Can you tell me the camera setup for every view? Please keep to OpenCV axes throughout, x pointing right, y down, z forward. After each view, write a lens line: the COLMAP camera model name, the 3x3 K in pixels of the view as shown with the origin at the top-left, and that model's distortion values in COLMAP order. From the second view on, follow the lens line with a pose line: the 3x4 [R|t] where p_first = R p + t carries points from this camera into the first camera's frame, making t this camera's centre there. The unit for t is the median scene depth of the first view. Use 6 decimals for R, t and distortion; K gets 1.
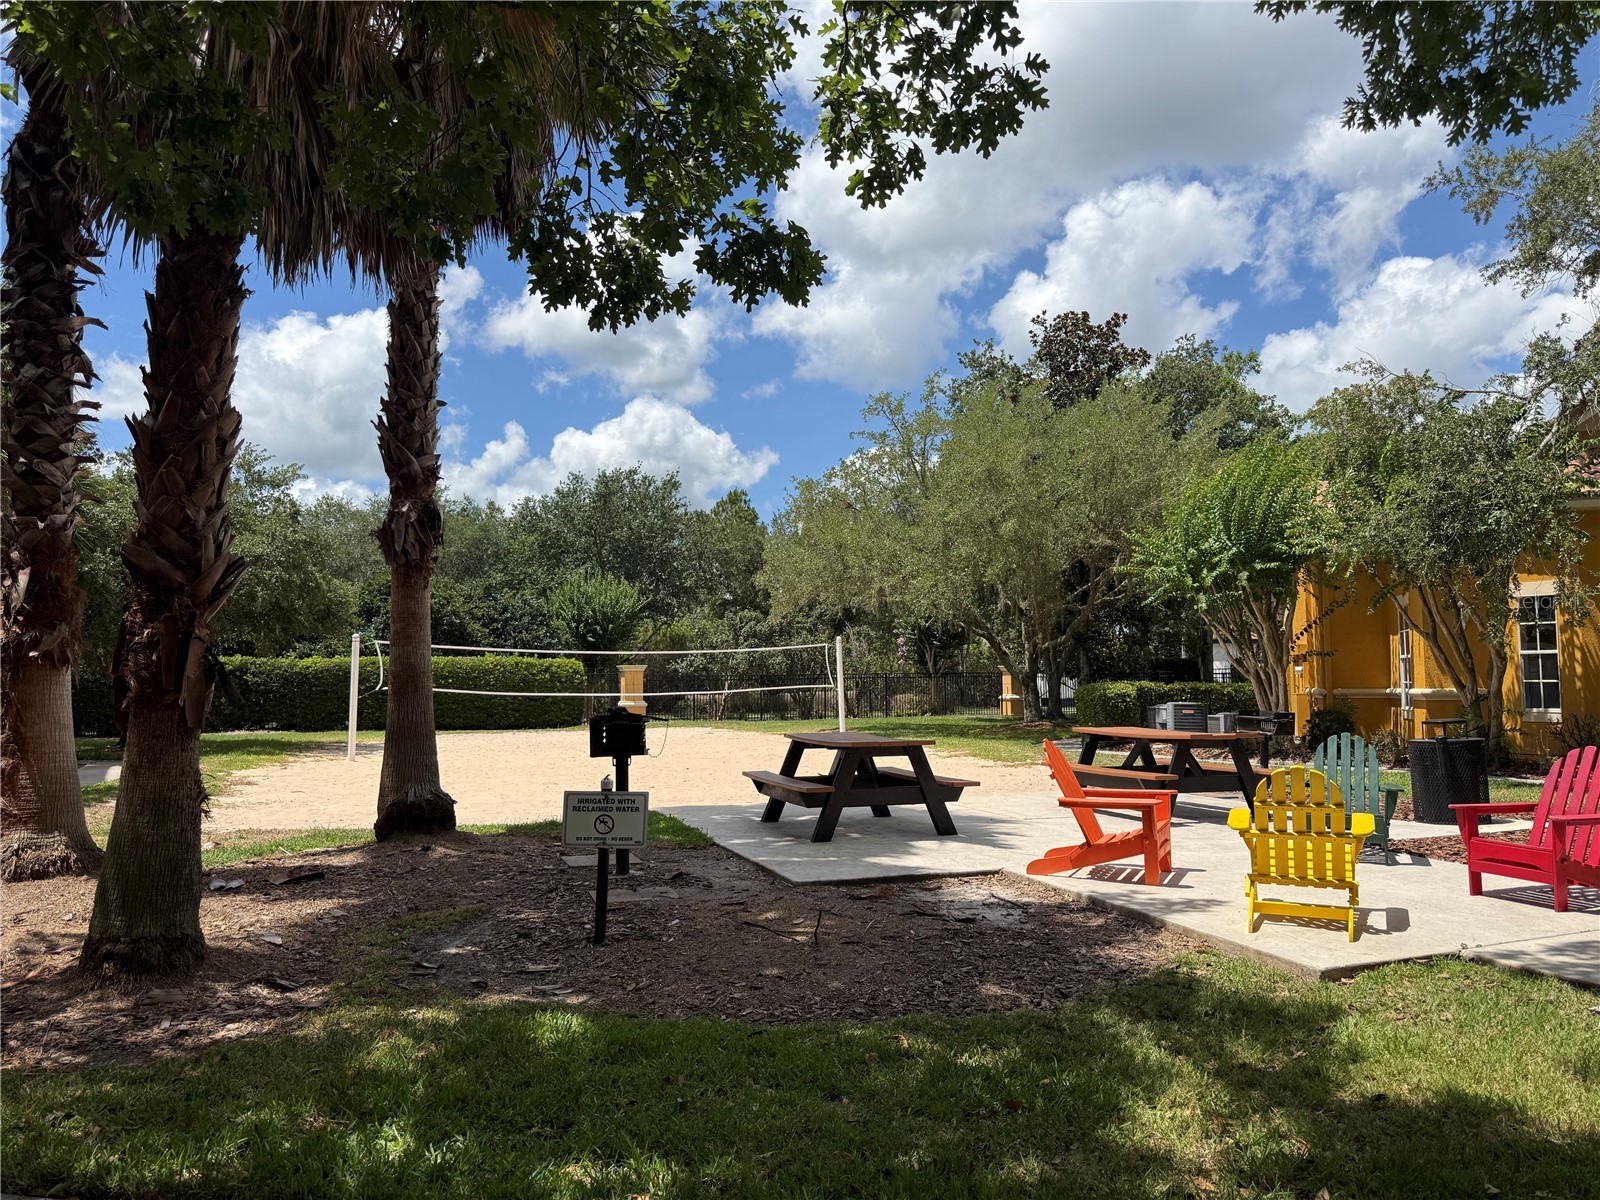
lens RADIAL K [[1130.3, 0, 801.0], [0, 1130.3, 599.4], [0, 0, 1]] dist [0.065314, -0.081282]
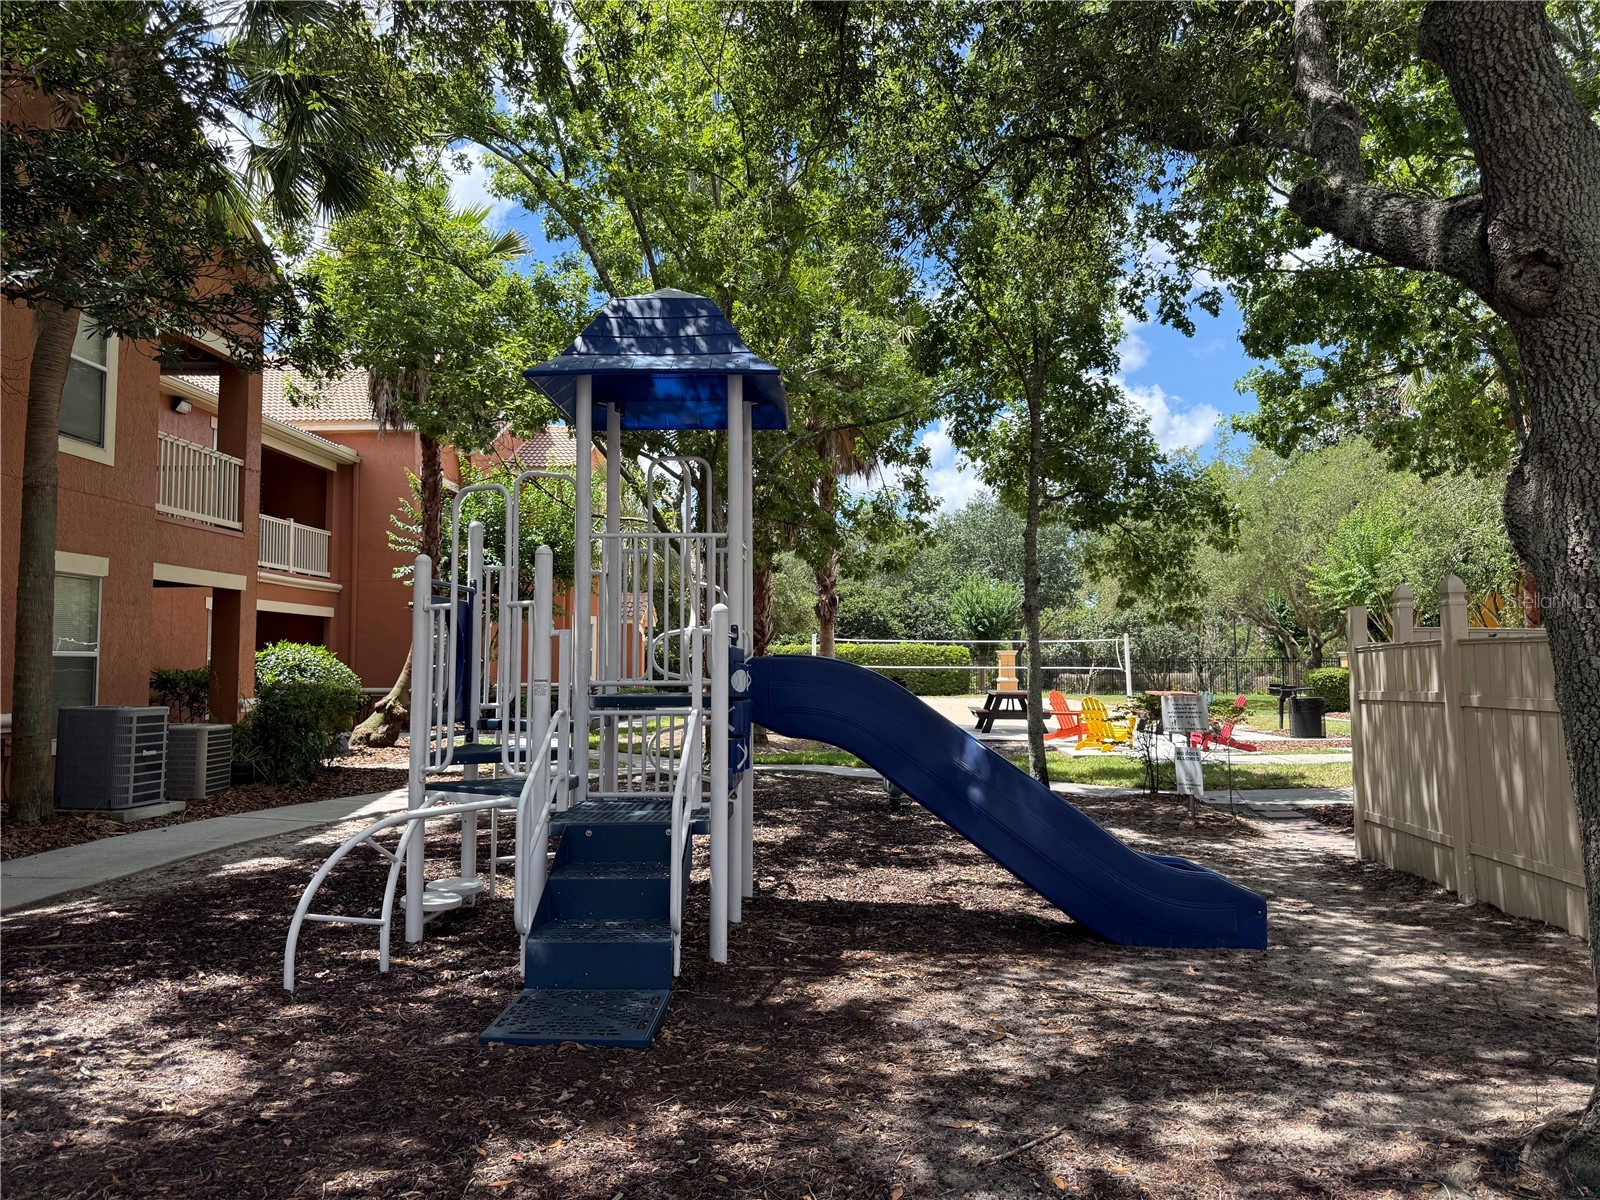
lens RADIAL K [[1130.3, 0, 799.7], [0, 1130.3, 596.8], [0, 0, 1]] dist [0.065314, -0.081282]
pose [[0.925331, -0.011760, -0.378978, 0.131430], [0.018107, 0.999749, 0.013188, -0.027150], [0.378728, -0.019065, 0.925312, -0.329195]]
